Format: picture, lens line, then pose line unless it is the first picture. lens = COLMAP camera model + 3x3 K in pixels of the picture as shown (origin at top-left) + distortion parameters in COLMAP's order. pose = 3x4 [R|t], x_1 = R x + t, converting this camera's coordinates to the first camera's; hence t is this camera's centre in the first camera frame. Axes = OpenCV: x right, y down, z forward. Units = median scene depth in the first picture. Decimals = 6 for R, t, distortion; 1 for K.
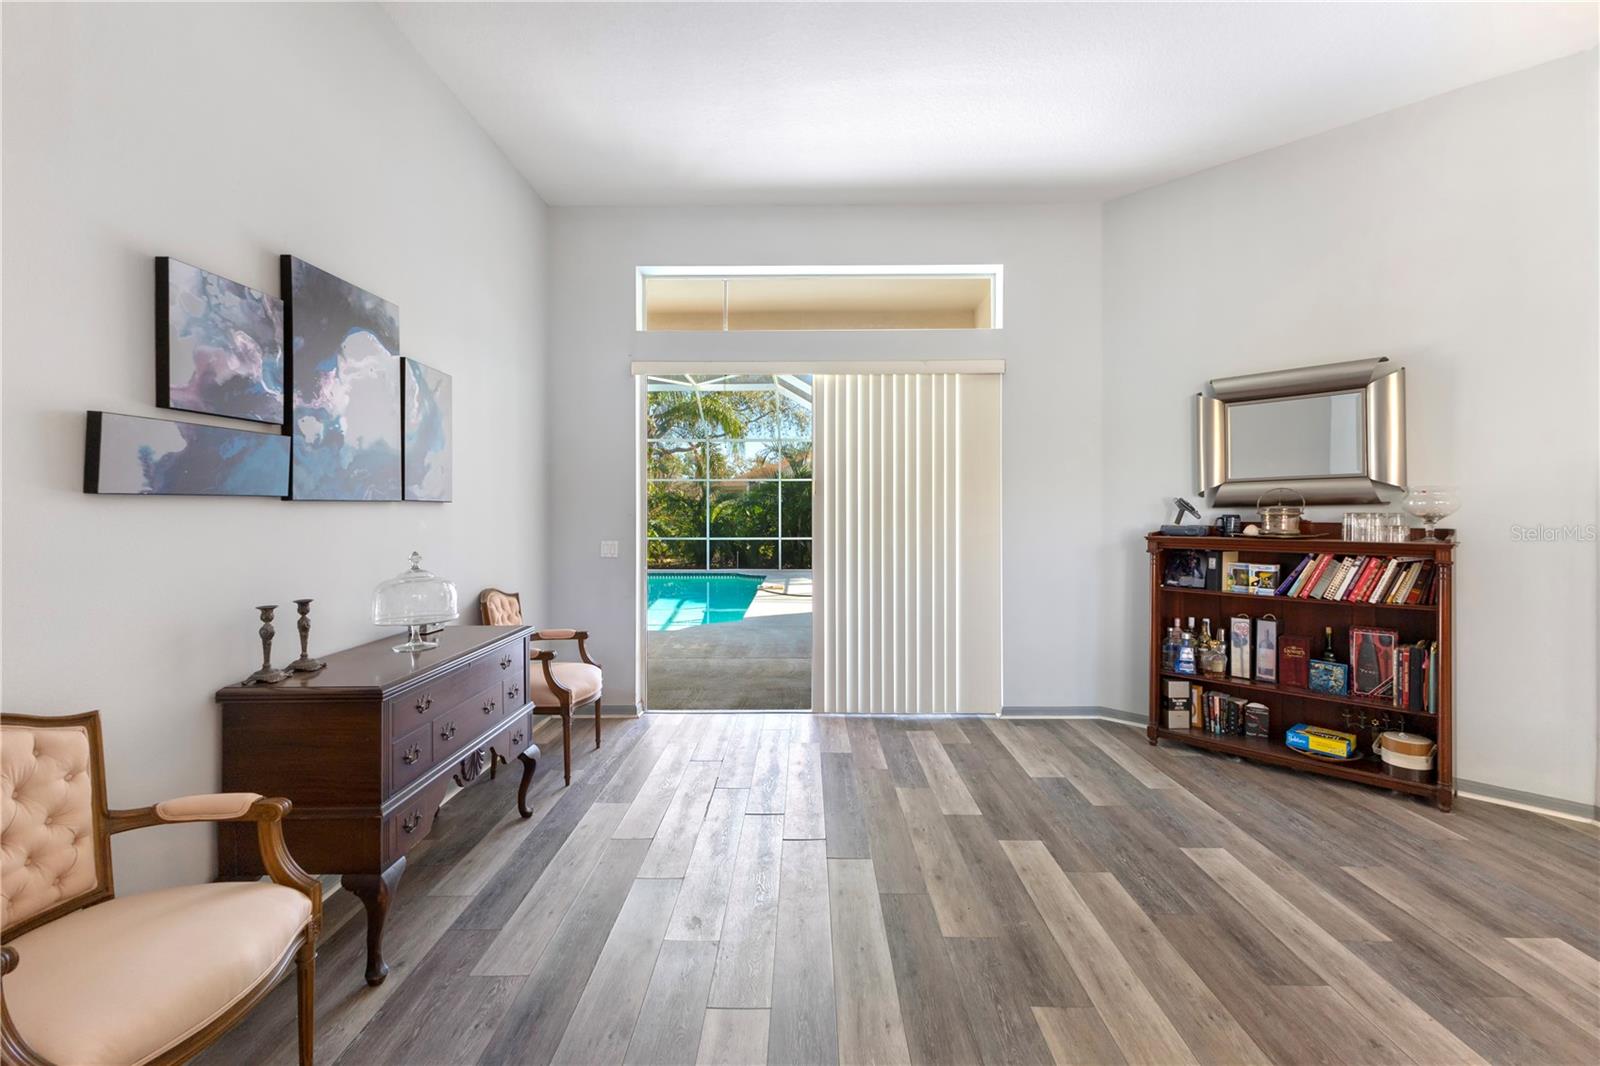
lens RADIAL K [[700.3, 0, 804.1], [0, 700.3, 507.4], [0, 0, 1]] dist [0.011121, -0.001320]
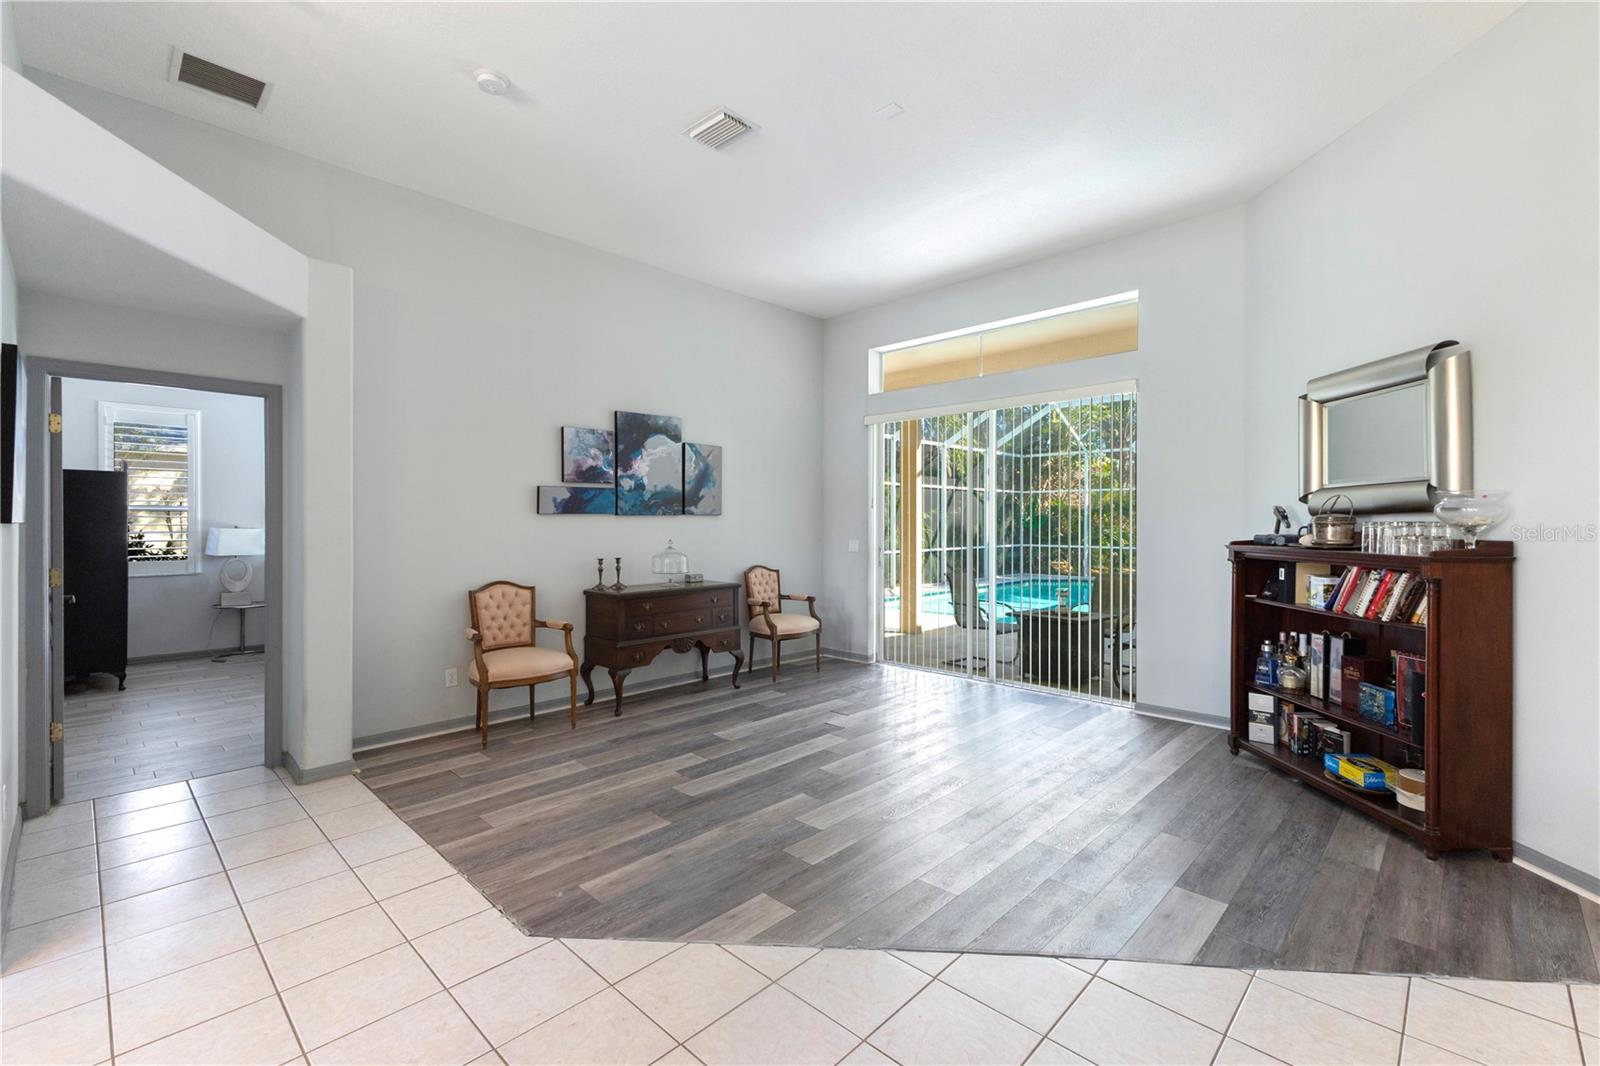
lens RADIAL K [[700.3, 0, 804.1], [0, 700.3, 507.4], [0, 0, 1]] dist [0.011121, -0.001320]
pose [[0.725581, -0.012093, -0.688030, 0.930064], [0.003399, 0.999896, -0.013989, -0.000817], [0.688128, 0.007811, 0.725547, -0.185432]]
